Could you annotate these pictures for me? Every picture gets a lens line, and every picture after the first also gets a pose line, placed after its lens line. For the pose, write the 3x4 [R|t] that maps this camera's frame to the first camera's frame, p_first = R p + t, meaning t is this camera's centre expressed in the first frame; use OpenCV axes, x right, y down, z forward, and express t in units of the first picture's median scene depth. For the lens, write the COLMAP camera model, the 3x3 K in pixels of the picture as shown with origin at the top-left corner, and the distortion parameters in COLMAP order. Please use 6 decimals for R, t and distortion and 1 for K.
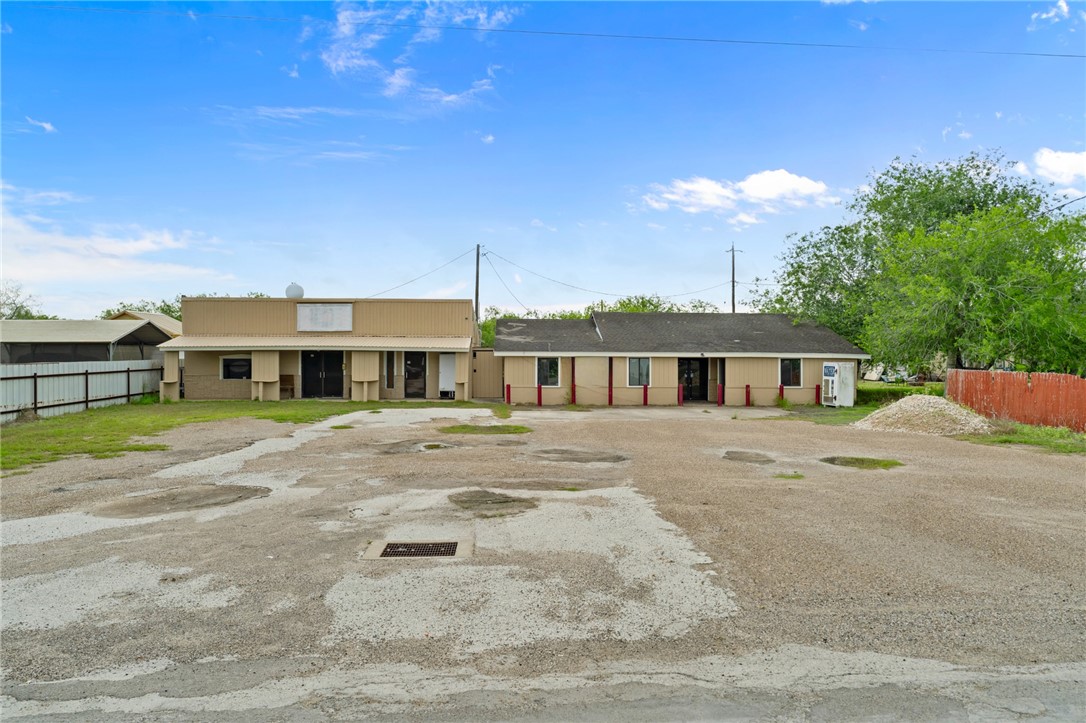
lens RADIAL K [[775.4, 0, 543.0], [0, 775.4, 361.5], [0, 0, 1]] dist [0.034921, -0.000065]
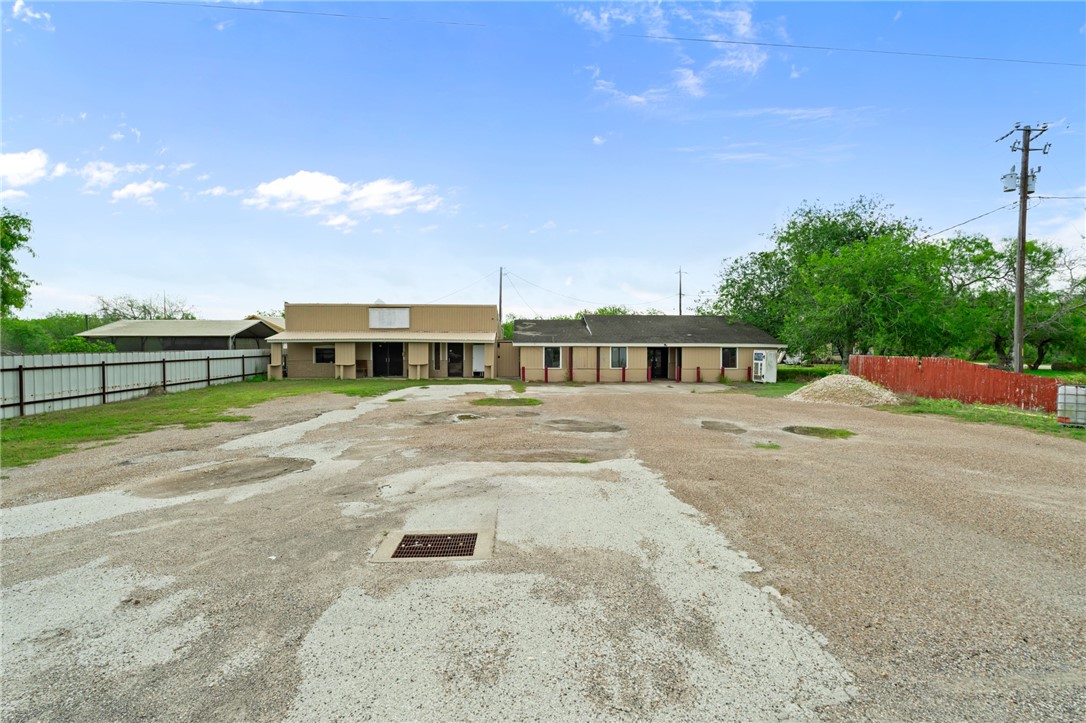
lens RADIAL K [[504.6, 0, 543.0], [0, 504.6, 361.5], [0, 0, 1]] dist [-0.002001, -0.000252]
pose [[0.999996, -0.001441, -0.002277, -0.009234], [0.001487, 0.999794, 0.020258, 0.002537], [0.002248, -0.020261, 0.999792, 0.130173]]
